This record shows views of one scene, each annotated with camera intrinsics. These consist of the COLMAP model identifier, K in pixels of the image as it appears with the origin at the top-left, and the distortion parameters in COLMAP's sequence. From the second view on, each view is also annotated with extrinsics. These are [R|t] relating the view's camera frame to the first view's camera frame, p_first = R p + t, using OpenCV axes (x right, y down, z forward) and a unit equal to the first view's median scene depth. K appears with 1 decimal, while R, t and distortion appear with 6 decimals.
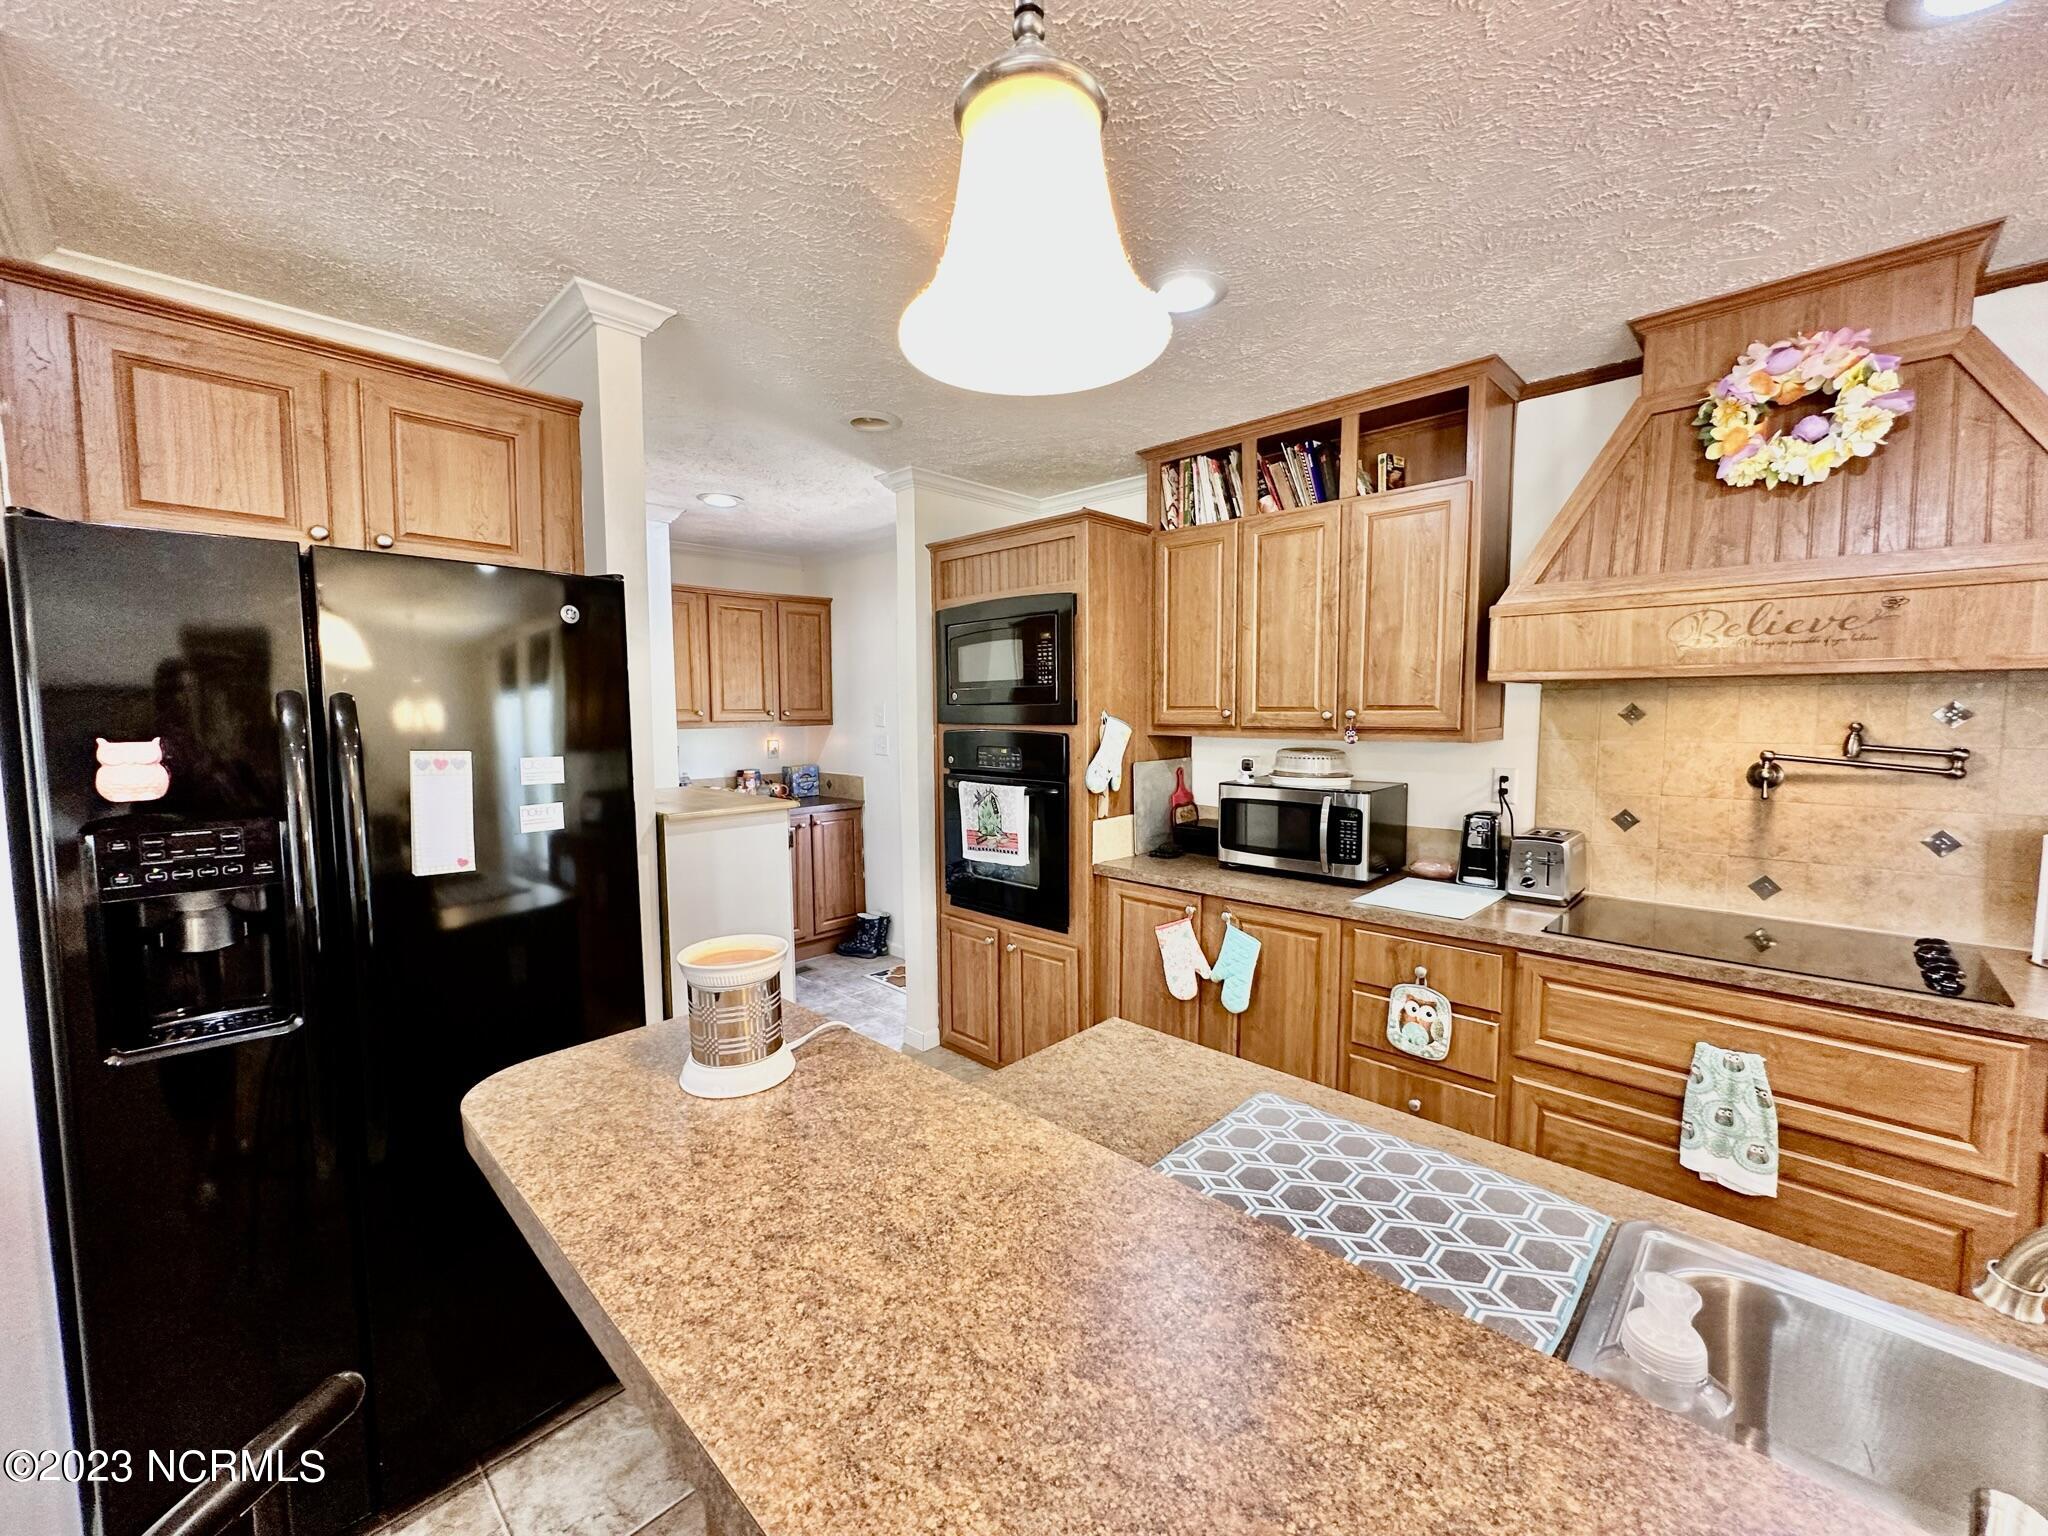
lens RADIAL K [[820.4, 0, 1023.2], [0, 820.4, 768.7], [0, 0, 1]] dist [-0.001286, 0.000667]
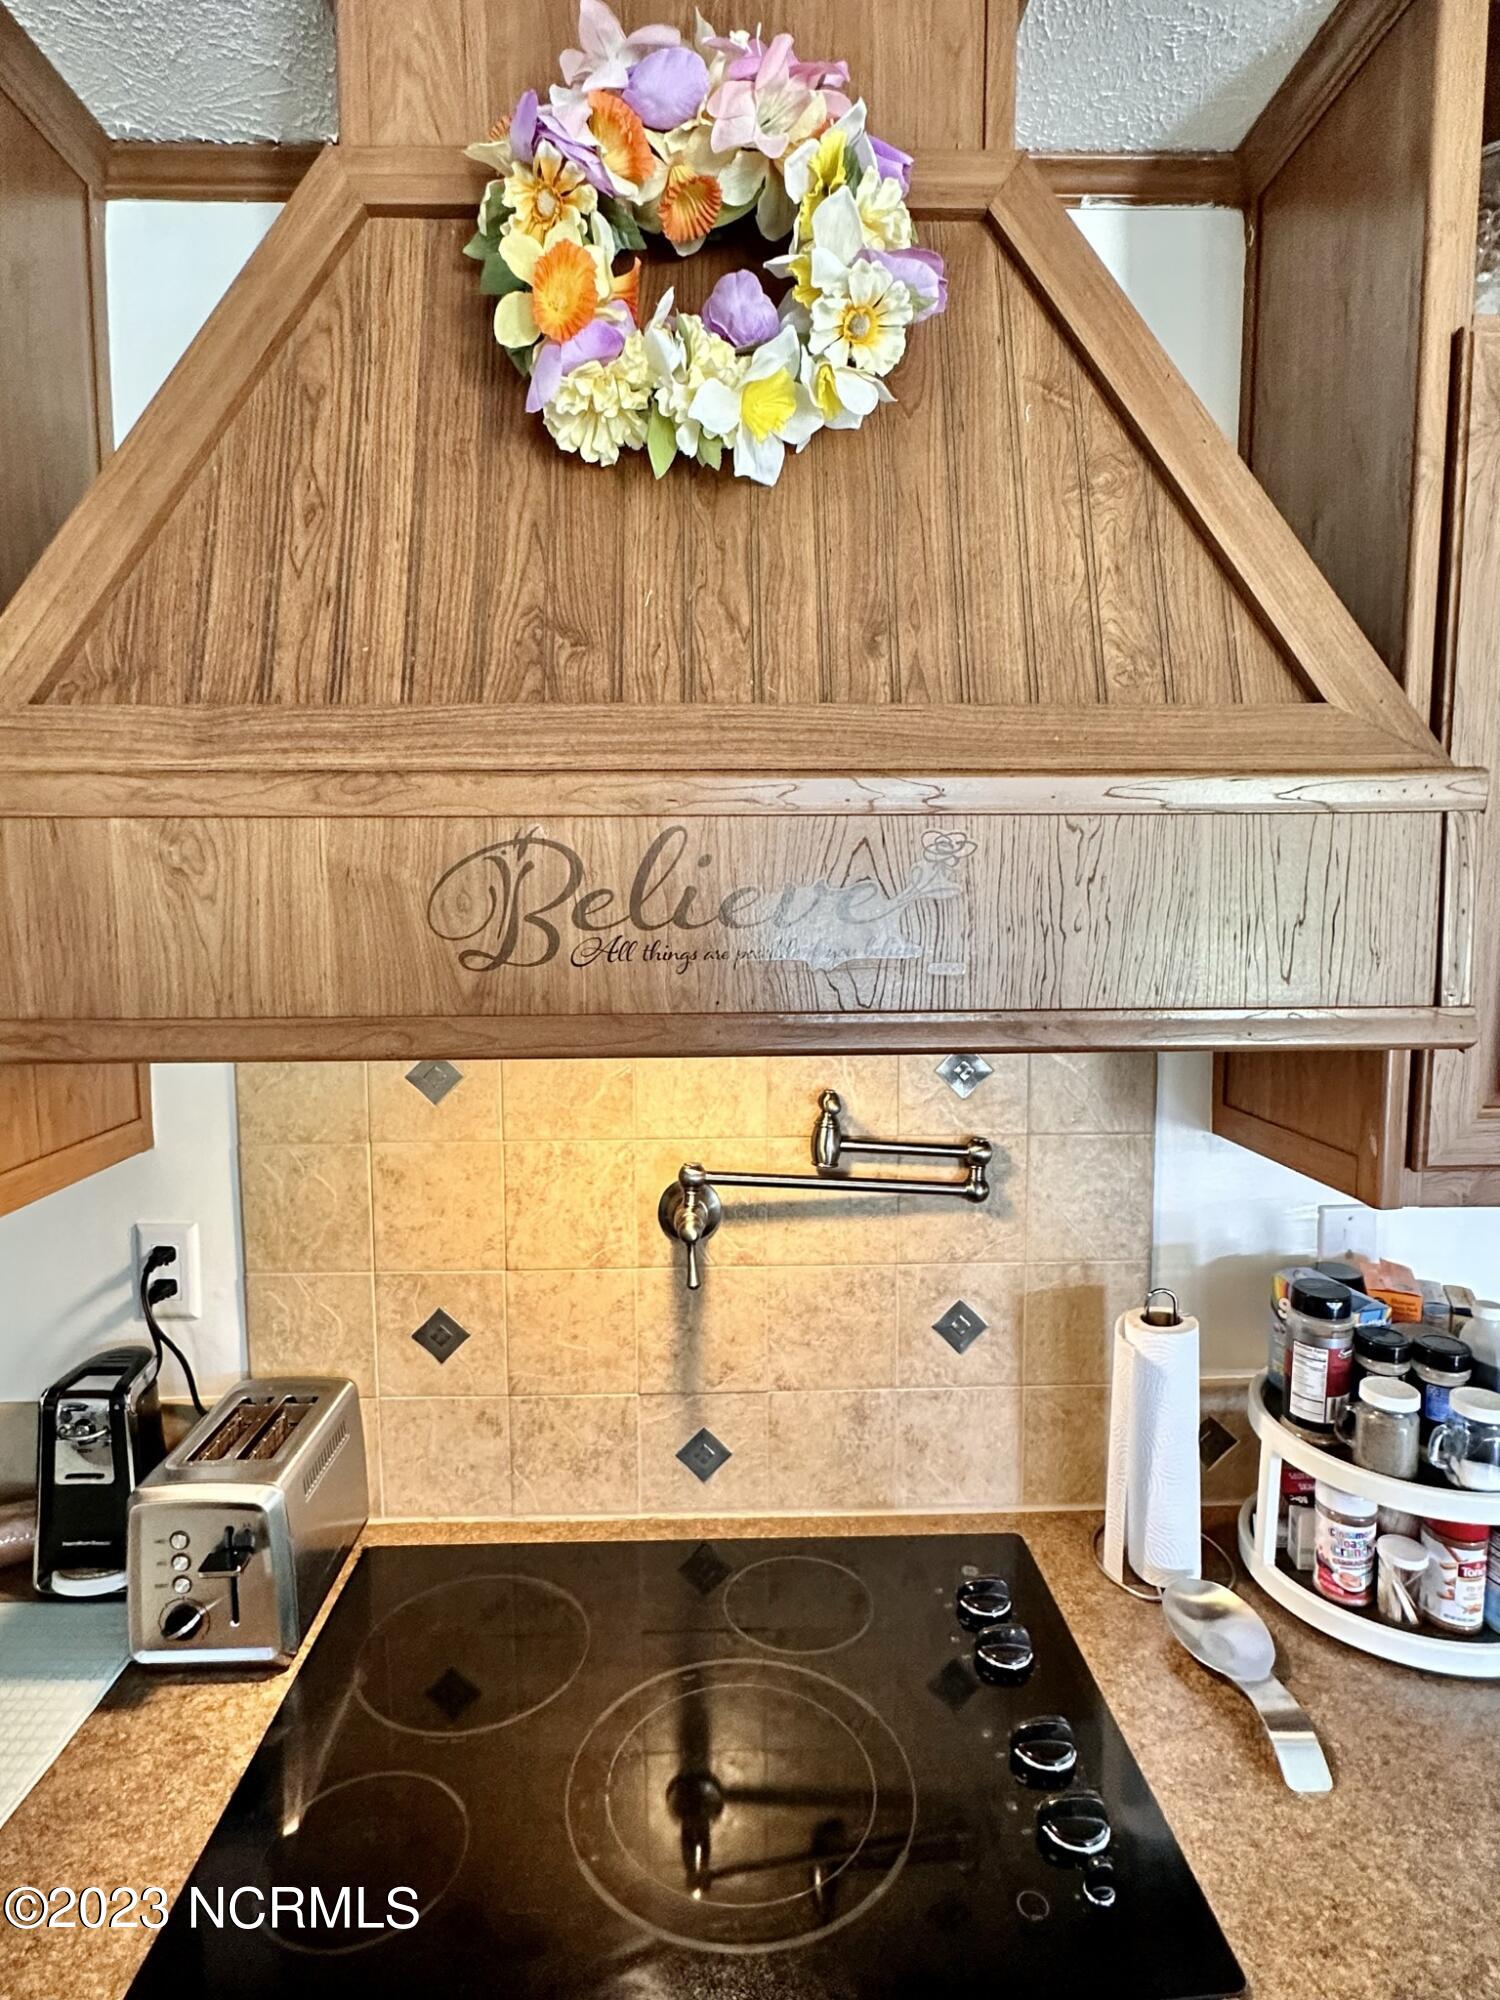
lens RADIAL K [[1058.6, 0, 735.0], [0, 1058.6, 995.5], [0, 0, 1]] dist [-0.002572, -0.000489]
pose [[0.700713, -0.061368, 0.710799, 0.540000], [0.057408, 0.997913, 0.029564, -0.127304], [-0.711130, 0.020090, 0.702773, 0.597289]]
